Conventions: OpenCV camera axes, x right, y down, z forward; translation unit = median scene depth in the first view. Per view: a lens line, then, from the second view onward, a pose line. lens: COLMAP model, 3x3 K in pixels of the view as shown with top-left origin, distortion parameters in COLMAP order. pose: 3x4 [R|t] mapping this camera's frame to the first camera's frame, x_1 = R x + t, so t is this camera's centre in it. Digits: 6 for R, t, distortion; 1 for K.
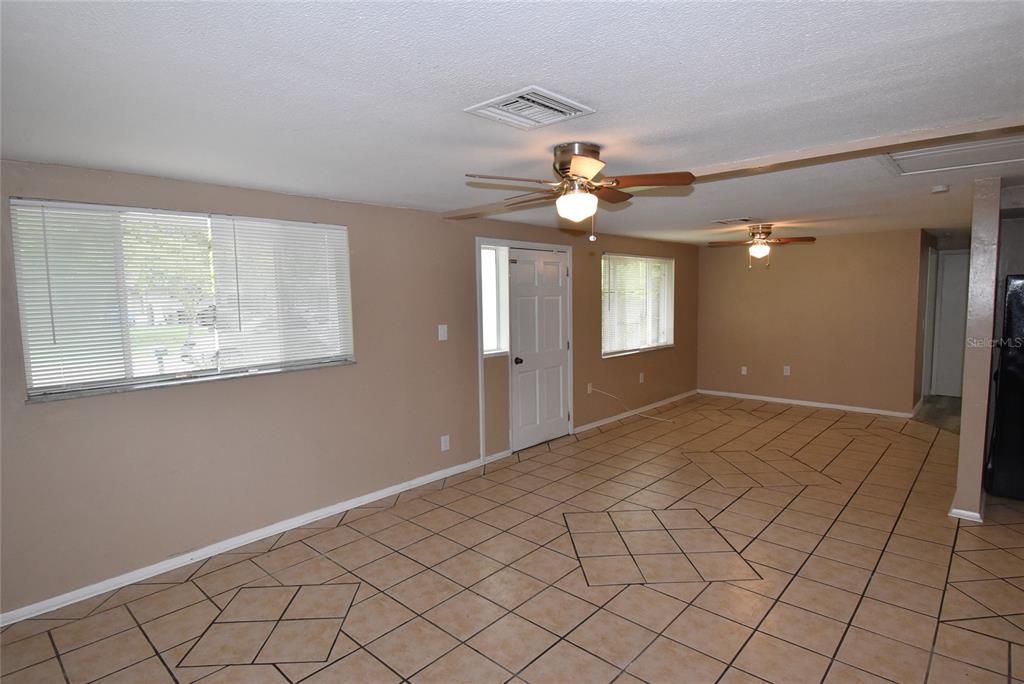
lens RADIAL K [[532.8, 0, 517.1], [0, 532.8, 339.9], [0, 0, 1]] dist [0.001294, -0.000265]
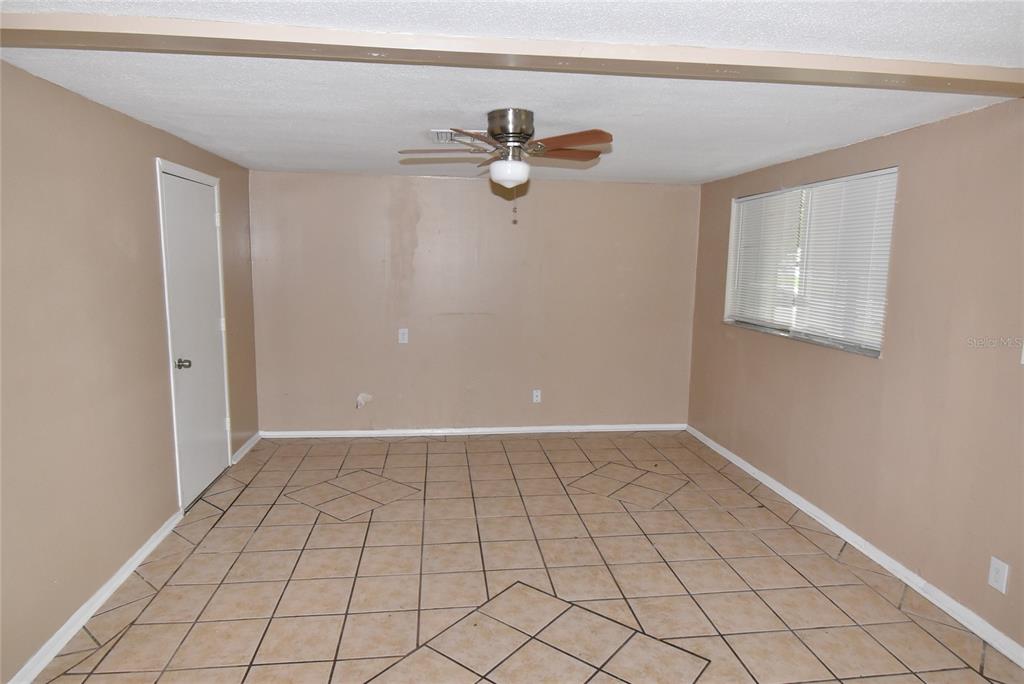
lens RADIAL K [[619.6, 0, 511.8], [0, 619.6, 340.2], [0, 0, 1]] dist [-0.013230, -0.011903]
pose [[-0.657027, 0.106567, -0.746297, 0.773726], [-0.068390, 0.977450, 0.199784, -0.135608], [0.750758, 0.182303, -0.634923, 1.382635]]
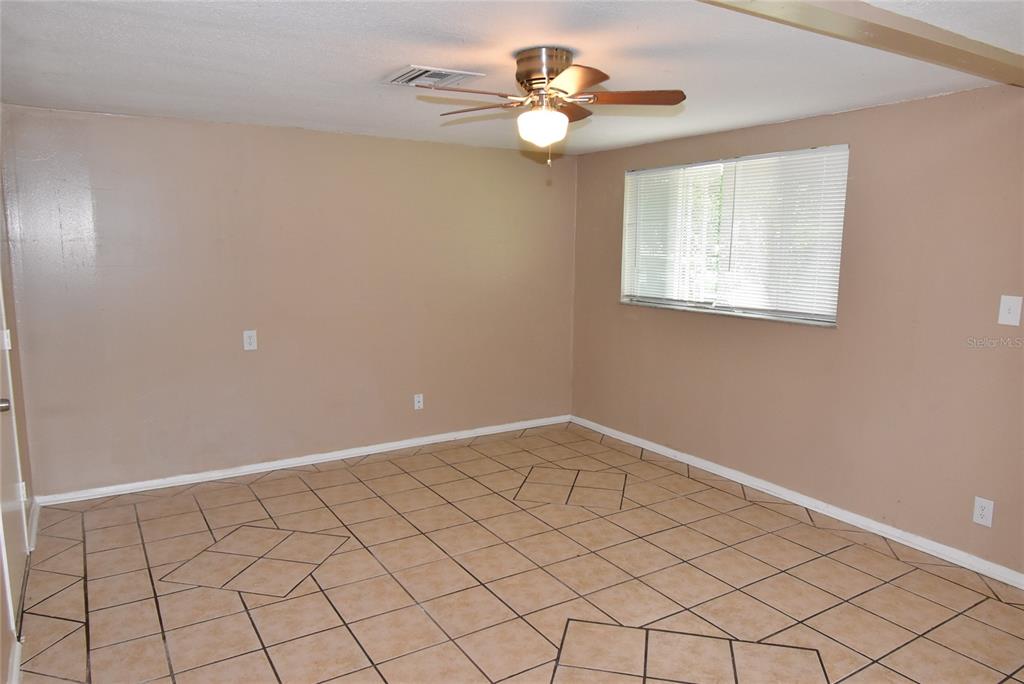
lens RADIAL K [[694.0, 0, 512.4], [0, 694.0, 345.3], [0, 0, 1]] dist [-0.013647, -0.009734]
pose [[-0.271528, 0.155911, -0.949718, 0.906319], [-0.085192, 0.979024, 0.185079, -0.089791], [0.958653, 0.131162, -0.252550, 0.974982]]
